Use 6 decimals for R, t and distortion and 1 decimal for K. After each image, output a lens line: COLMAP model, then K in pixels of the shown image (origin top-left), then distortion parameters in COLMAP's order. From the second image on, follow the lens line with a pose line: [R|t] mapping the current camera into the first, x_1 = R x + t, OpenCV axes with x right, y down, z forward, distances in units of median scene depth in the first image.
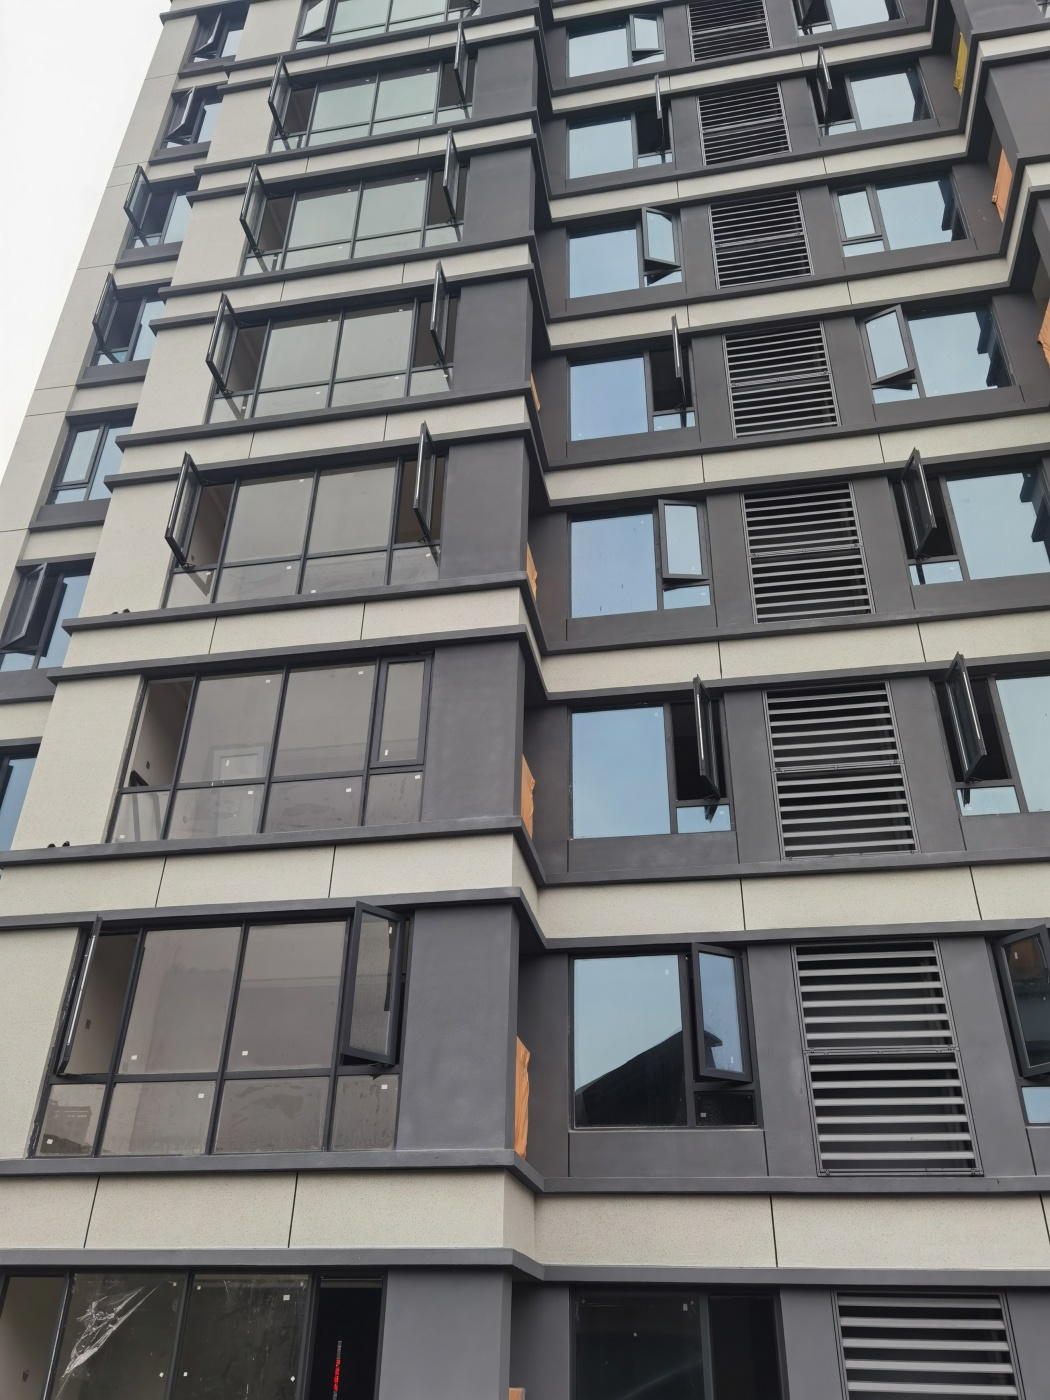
lens RADIAL K [[1093.3, 0, 525.0], [0, 1093.3, 700.0], [0, 0, 1]] dist [-0.000361, 0.000459]
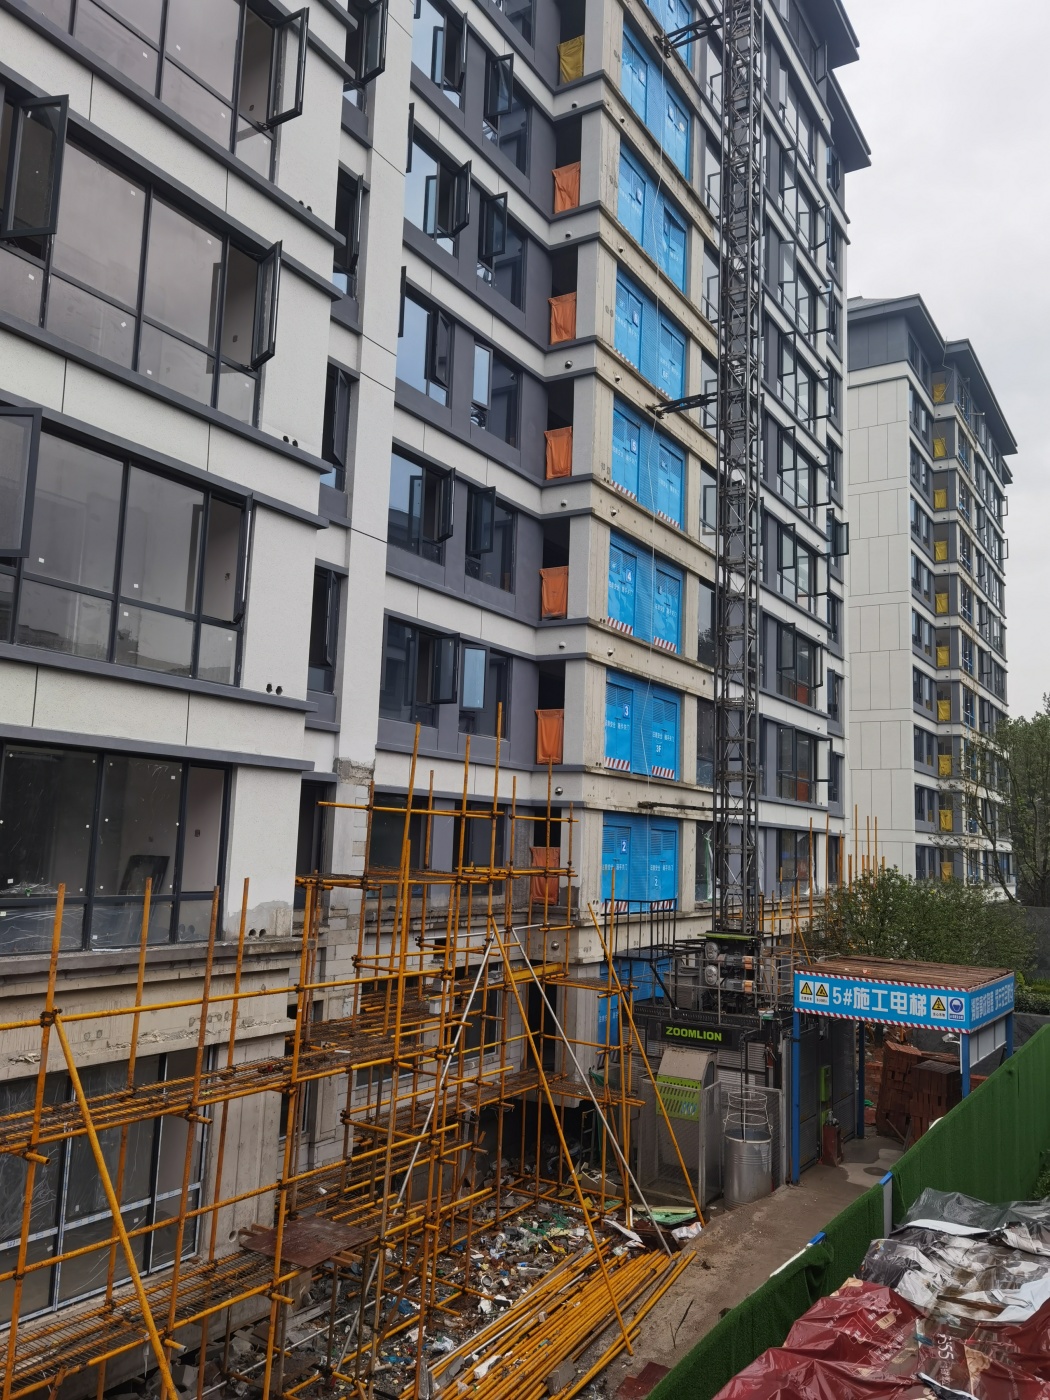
lens RADIAL K [[1093.3, 0, 525.0], [0, 1093.3, 700.0], [0, 0, 1]] dist [-0.000361, 0.000459]
pose [[0.362825, 0.108924, 0.925469, -1.070215], [-0.521476, 0.846808, 0.104776, 0.088488], [-0.772282, -0.520626, 0.364045, 0.199204]]
